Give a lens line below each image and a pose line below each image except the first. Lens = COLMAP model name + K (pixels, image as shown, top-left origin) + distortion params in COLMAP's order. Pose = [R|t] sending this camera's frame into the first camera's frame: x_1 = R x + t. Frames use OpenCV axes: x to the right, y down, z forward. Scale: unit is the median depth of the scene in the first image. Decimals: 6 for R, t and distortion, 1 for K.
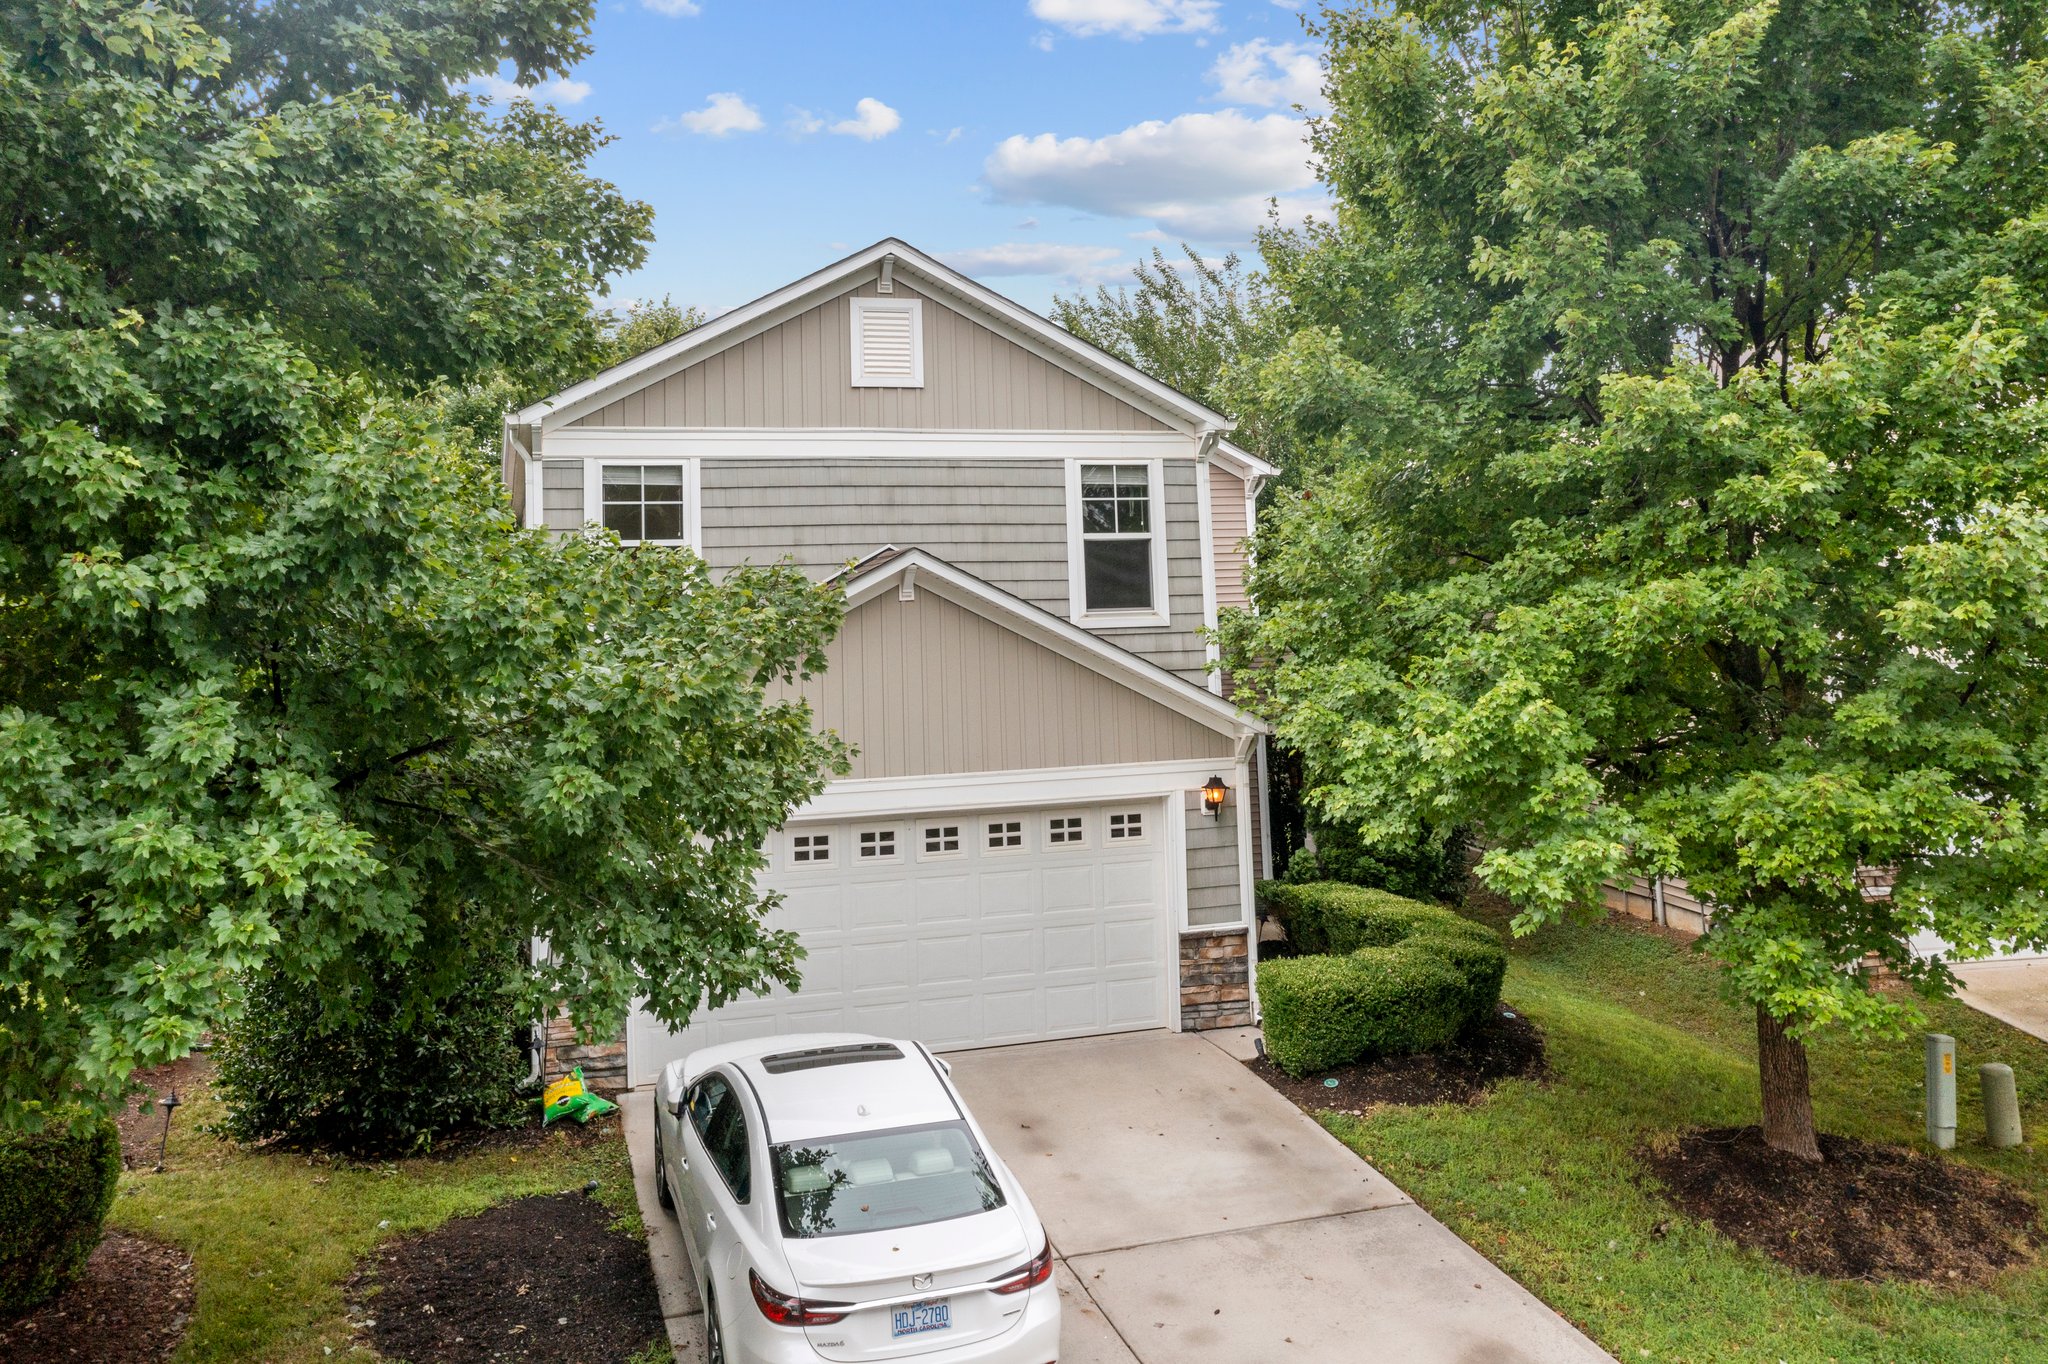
lens RADIAL K [[1574.6, 0, 1019.9], [0, 1574.6, 637.0], [0, 0, 1]] dist [-0.014486, -0.001731]
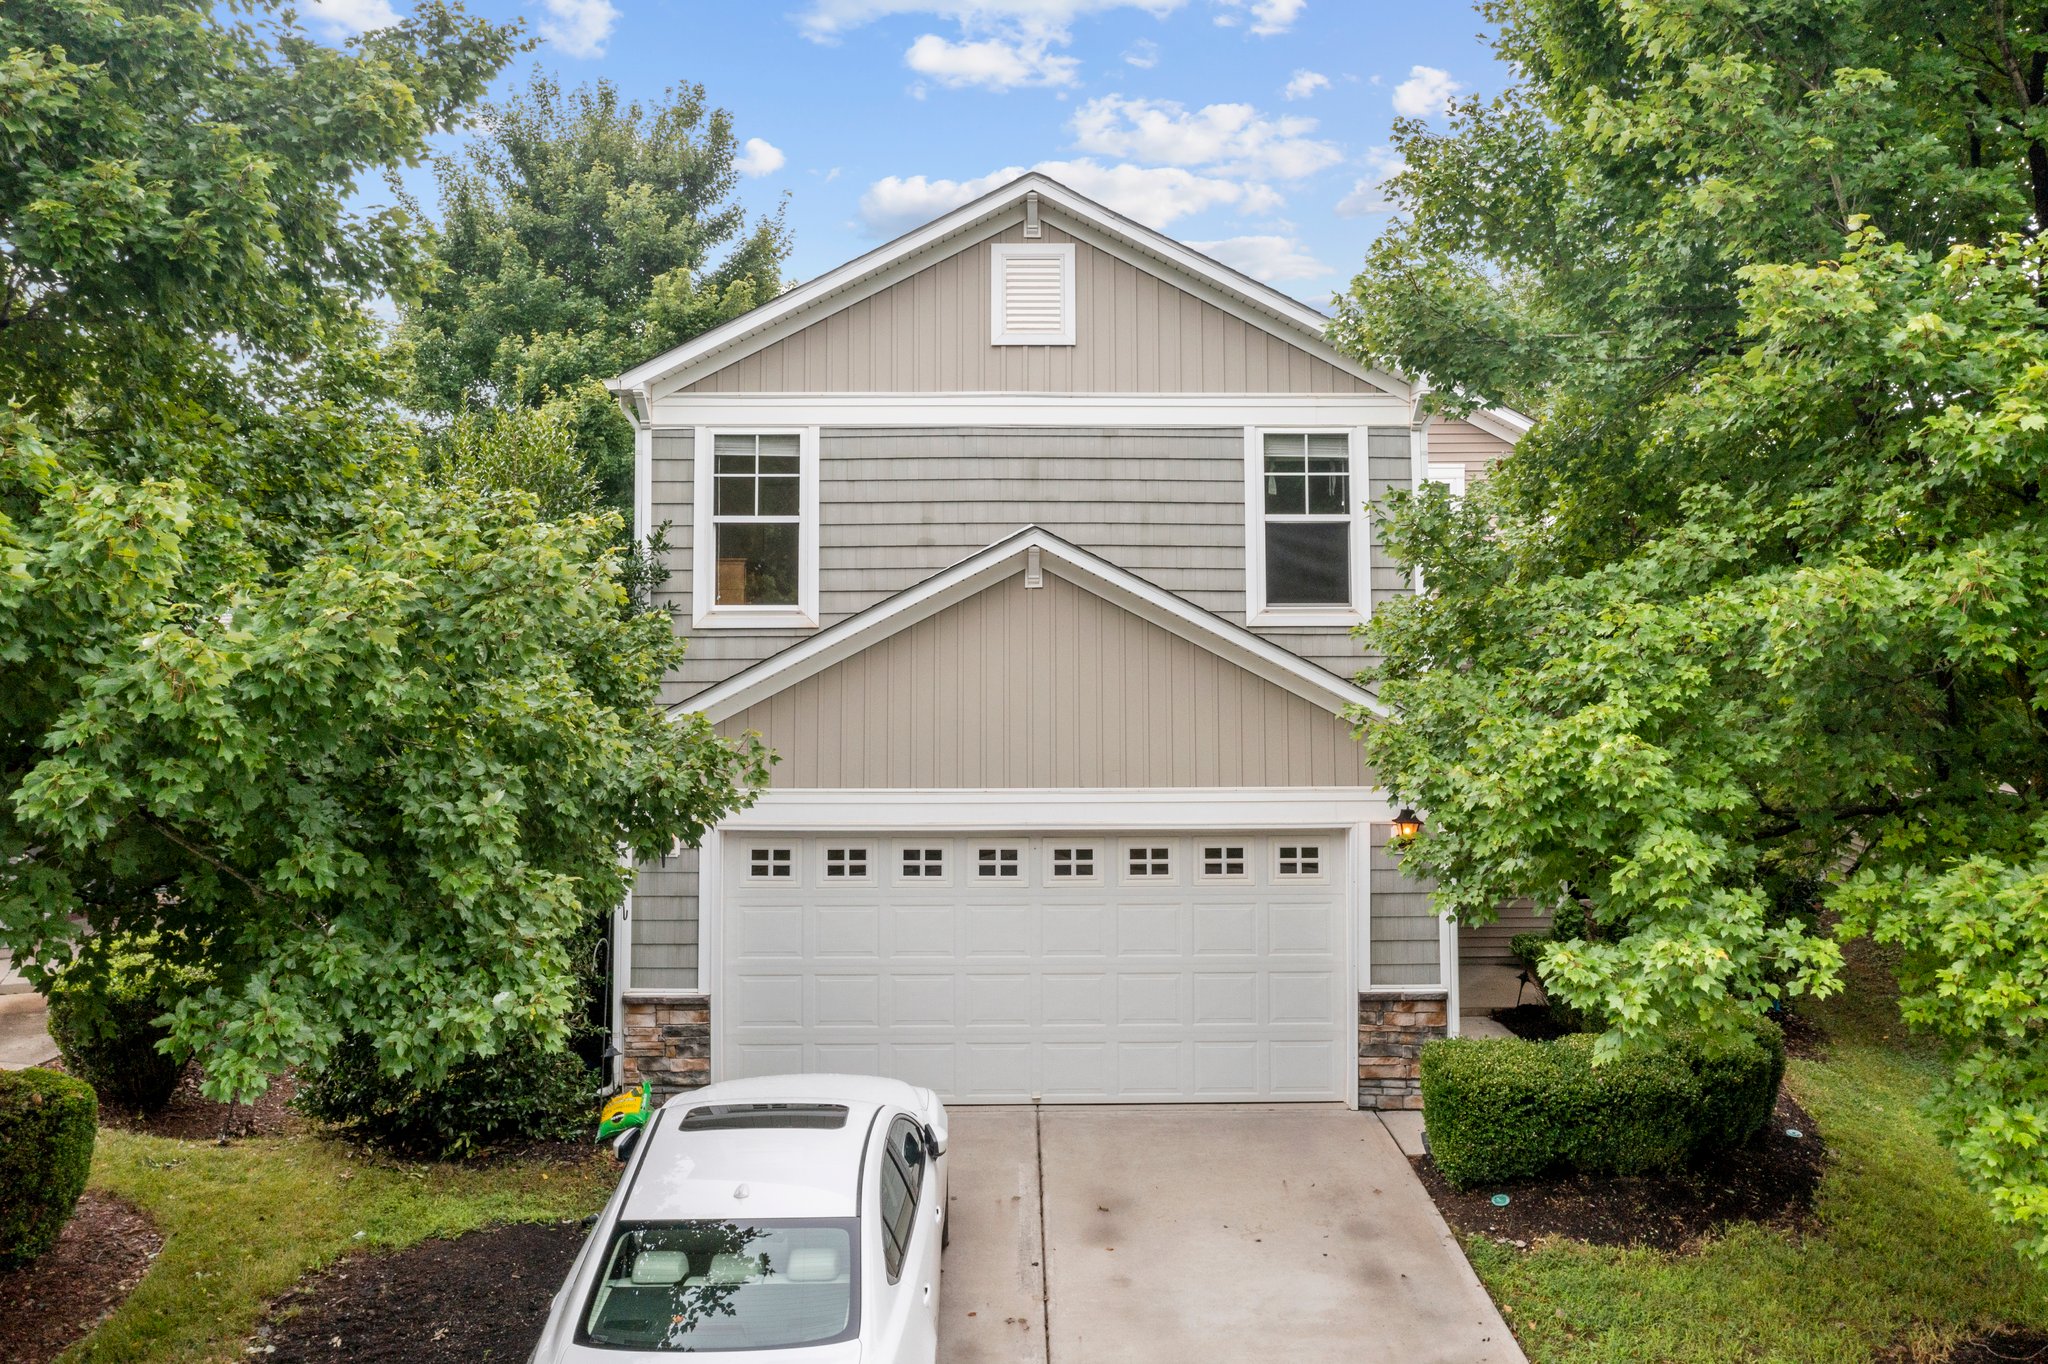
lens RADIAL K [[1574.6, 0, 1026.0], [0, 1574.6, 662.3], [0, 0, 1]] dist [-0.014486, -0.001731]
pose [[0.960130, 0.033345, -0.277557, 0.170171], [-0.028846, 0.999378, 0.020276, 0.000709], [0.278060, -0.011461, 0.960495, 0.160055]]
